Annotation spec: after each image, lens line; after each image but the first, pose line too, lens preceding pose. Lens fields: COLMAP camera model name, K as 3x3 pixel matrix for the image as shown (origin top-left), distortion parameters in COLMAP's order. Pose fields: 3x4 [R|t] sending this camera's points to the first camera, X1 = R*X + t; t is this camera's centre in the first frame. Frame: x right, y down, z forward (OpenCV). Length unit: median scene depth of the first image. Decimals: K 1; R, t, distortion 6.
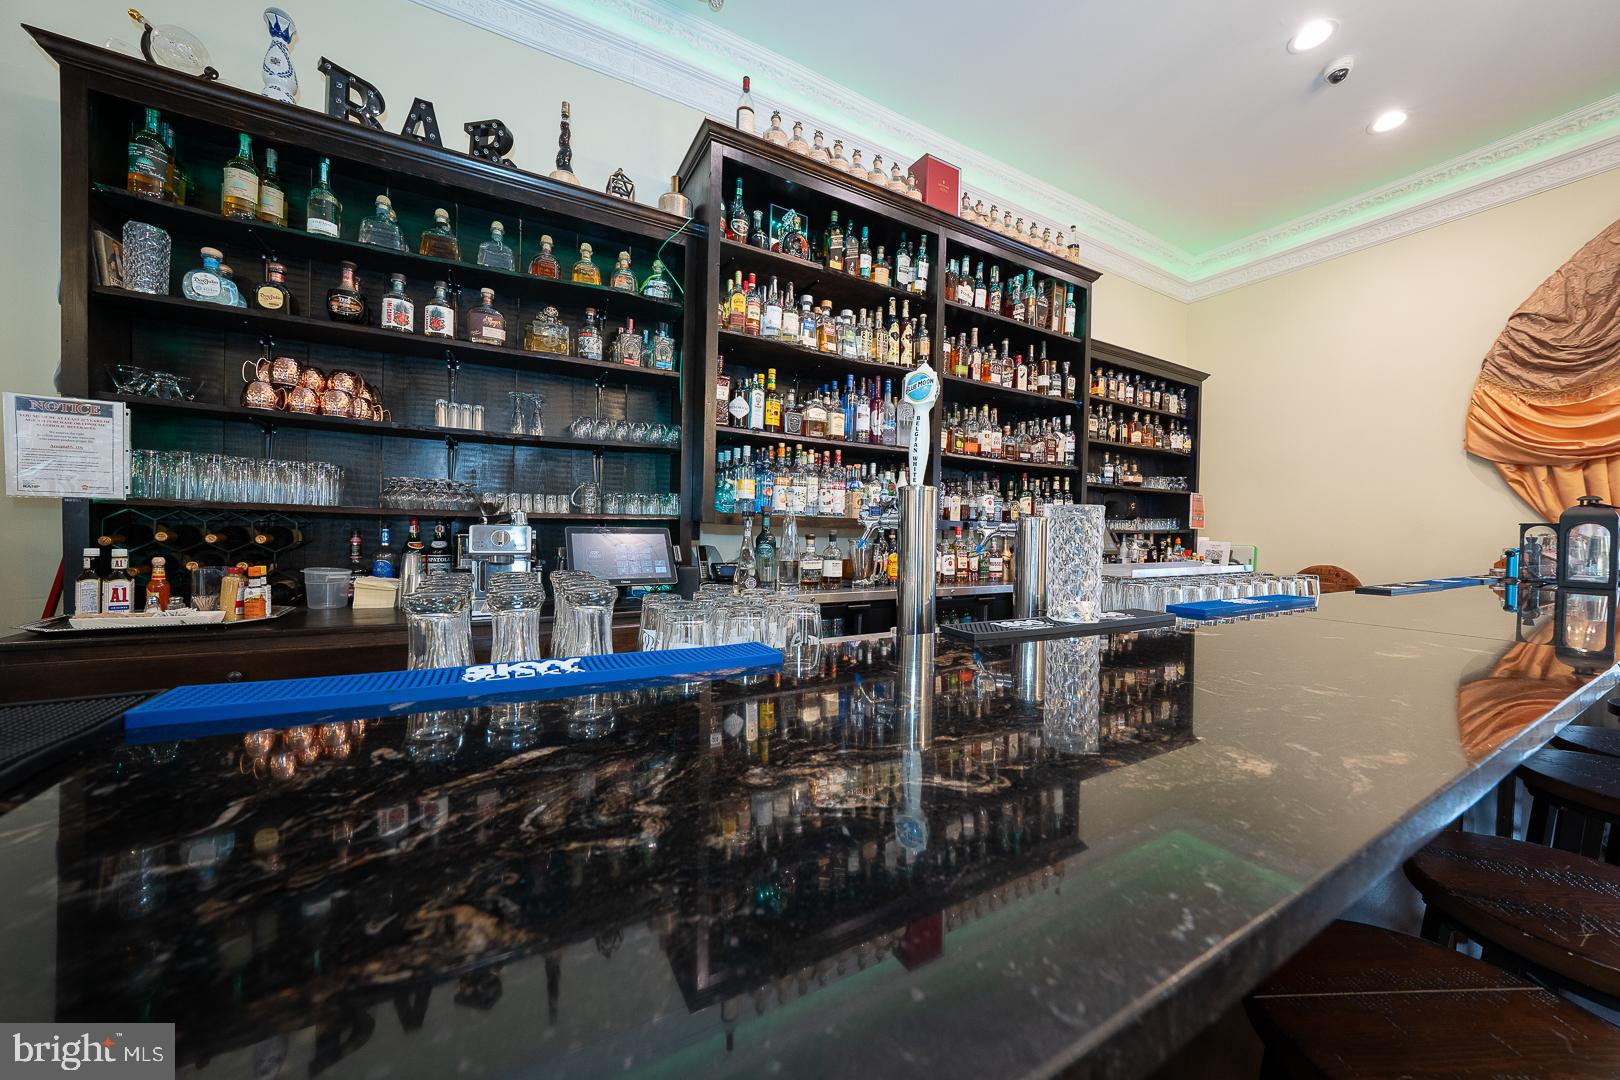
lens RADIAL K [[550.5, 0, 818.7], [0, 550.5, 531.5], [0, 0, 1]] dist [-0.001695, -0.000047]
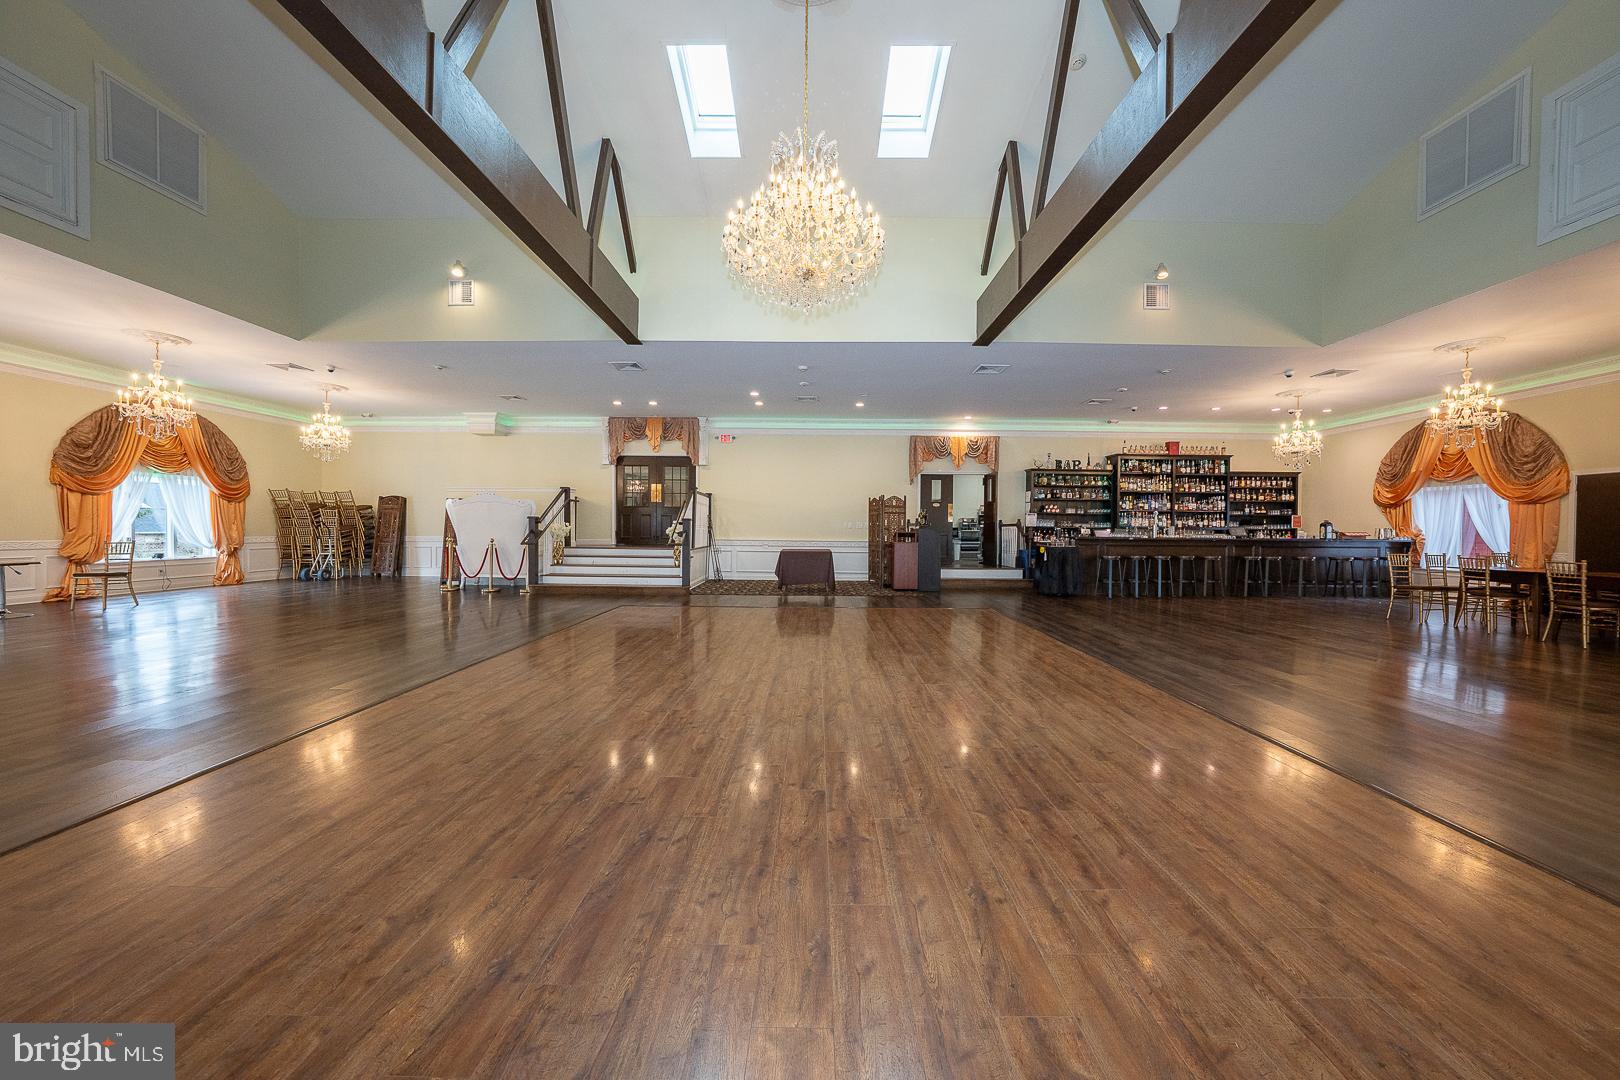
lens RADIAL K [[550.5, 0, 809.0], [0, 550.5, 538.8], [0, 0, 1]] dist [-0.001695, -0.000047]
pose [[0.879461, -0.012382, -0.475809, -0.215503], [0.006557, 0.999882, -0.013900, 0.099252], [0.475925, 0.009104, 0.879439, -3.609029]]
